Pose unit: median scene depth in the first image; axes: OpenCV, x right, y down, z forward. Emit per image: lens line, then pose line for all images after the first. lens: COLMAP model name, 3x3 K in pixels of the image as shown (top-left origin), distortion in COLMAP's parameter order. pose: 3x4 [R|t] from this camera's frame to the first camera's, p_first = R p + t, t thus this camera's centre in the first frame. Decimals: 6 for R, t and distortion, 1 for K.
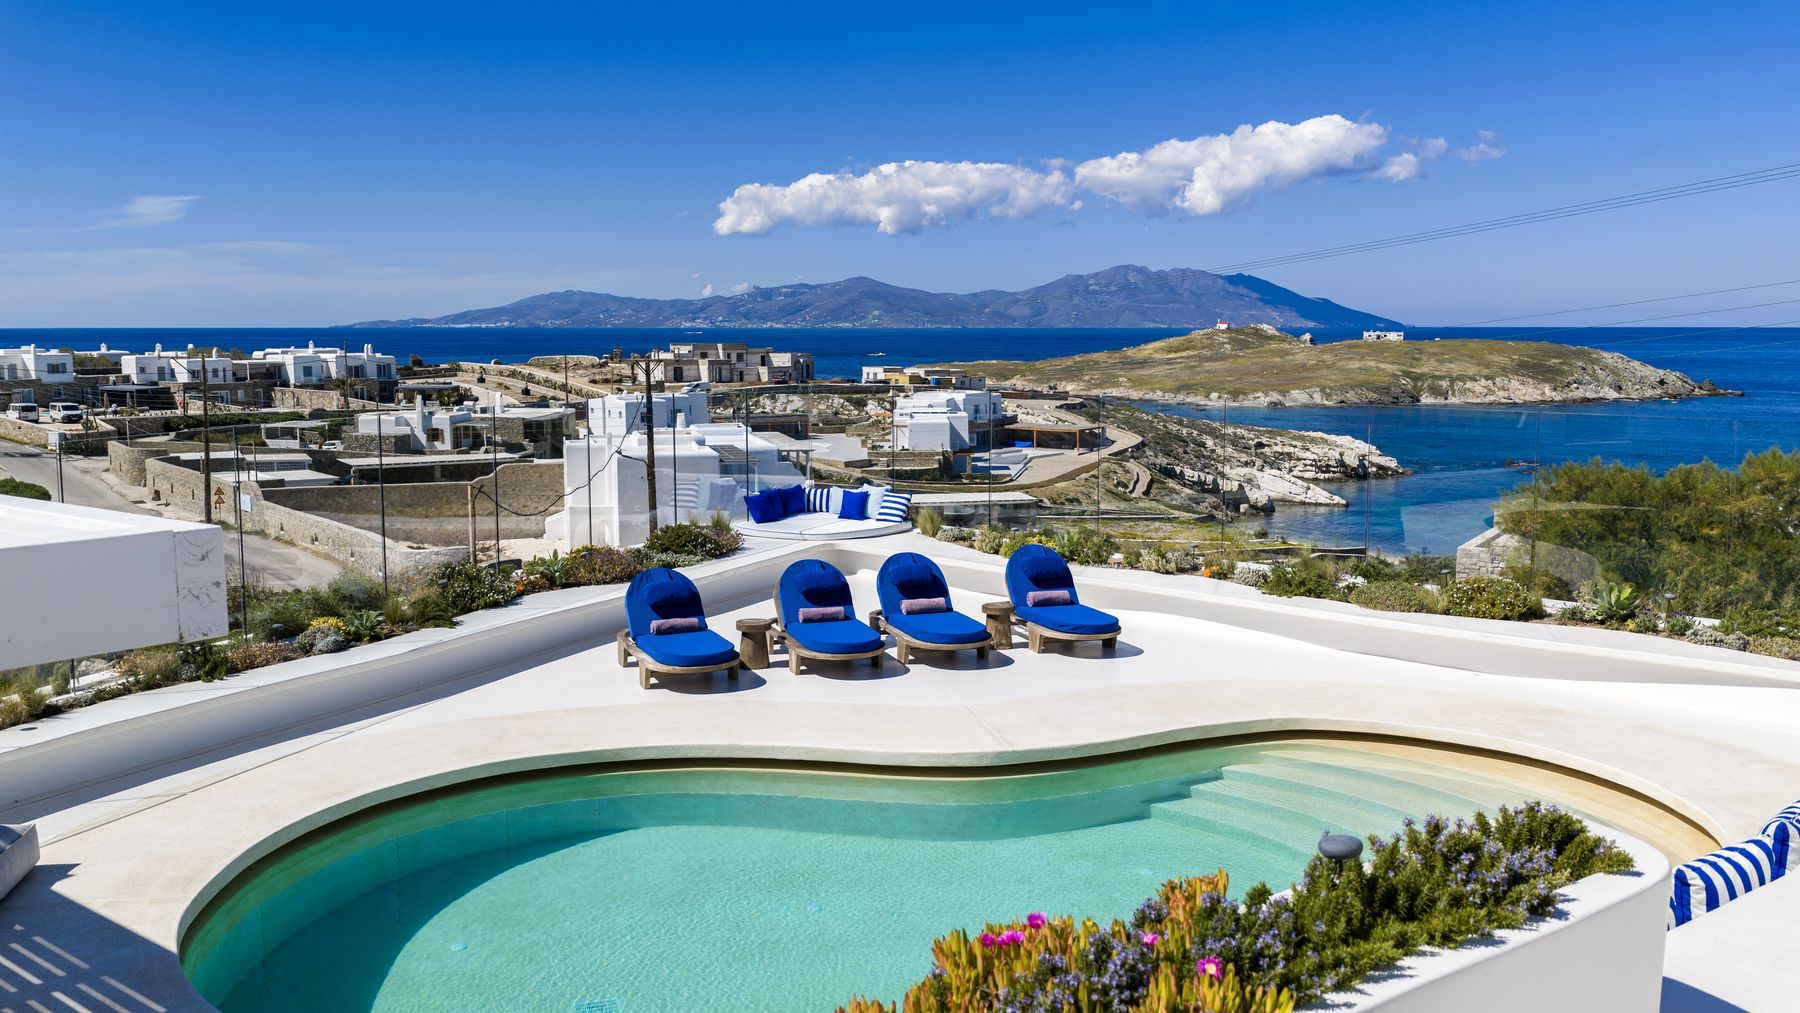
lens RADIAL K [[1426.4, 0, 900.0], [0, 1426.4, 506.5], [0, 0, 1]] dist [-0.028874, 0.002178]
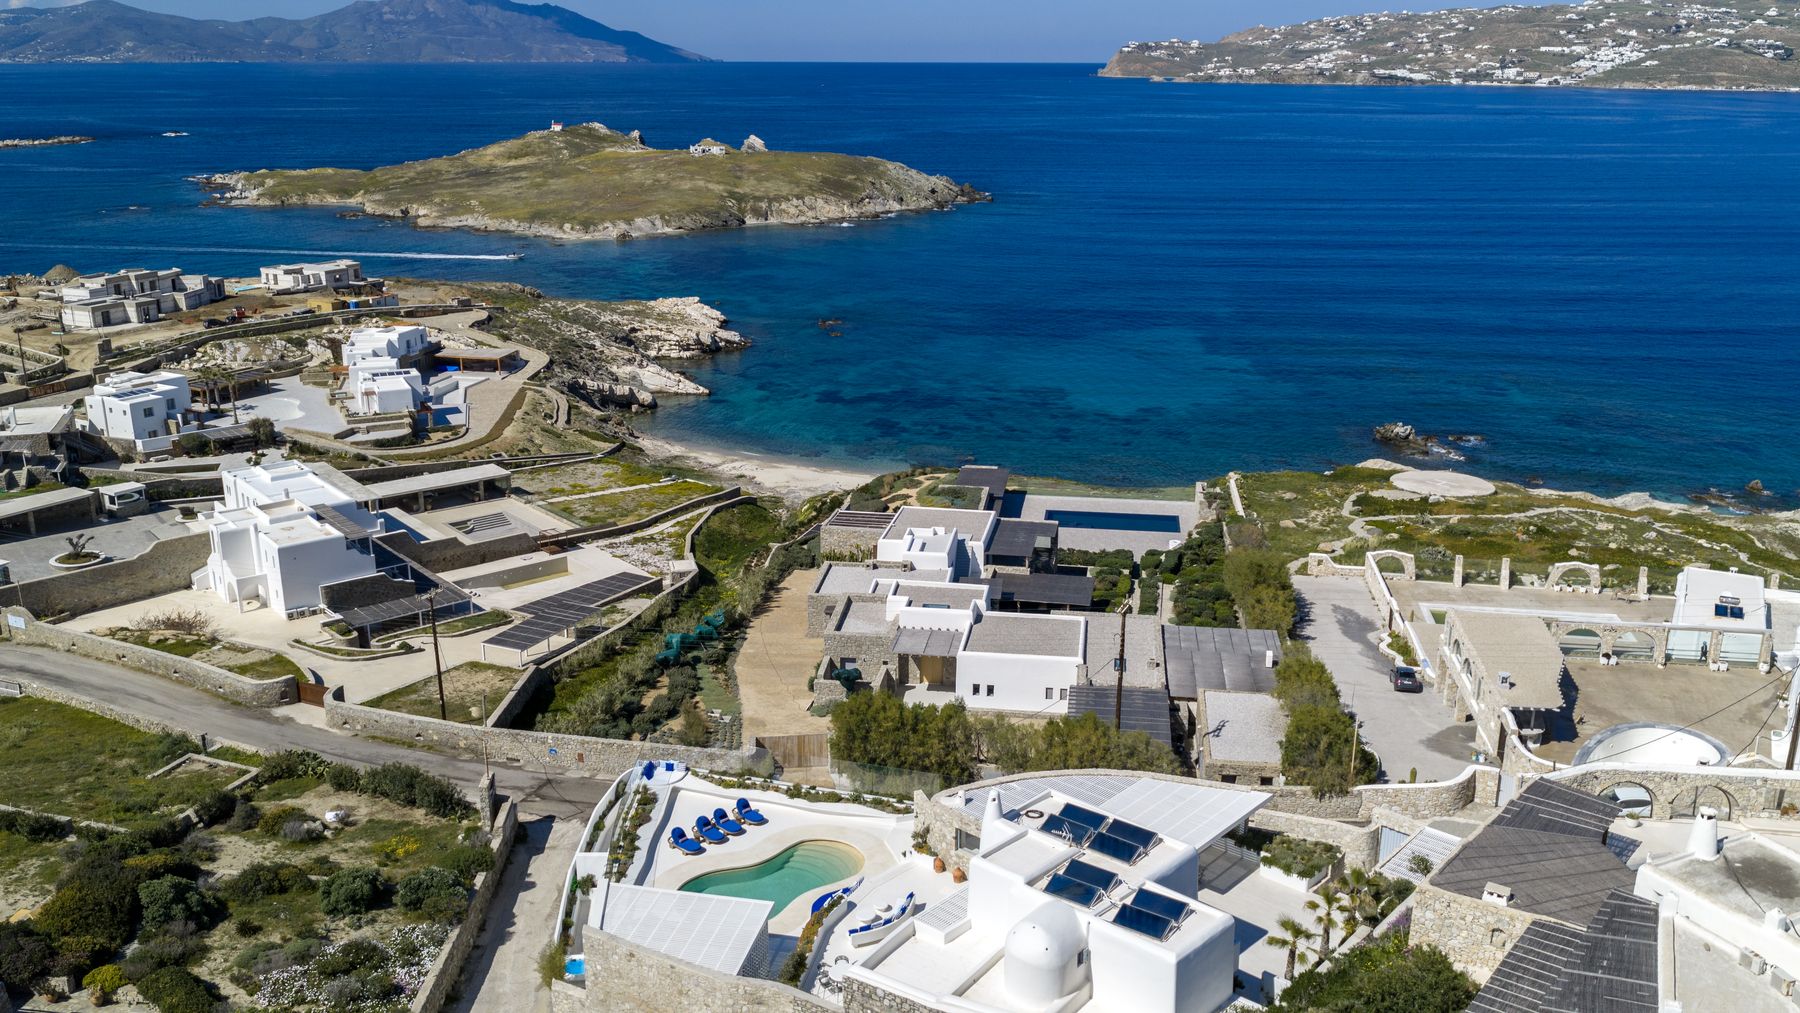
lens RADIAL K [[1426.4, 0, 900.0], [0, 1426.4, 506.5], [0, 0, 1]] dist [-0.028874, 0.002178]
pose [[0.894454, -0.128655, 0.428253, -0.073962], [0.049451, 0.980301, 0.191217, -0.099715], [-0.444418, -0.149857, 0.883196, -0.178858]]
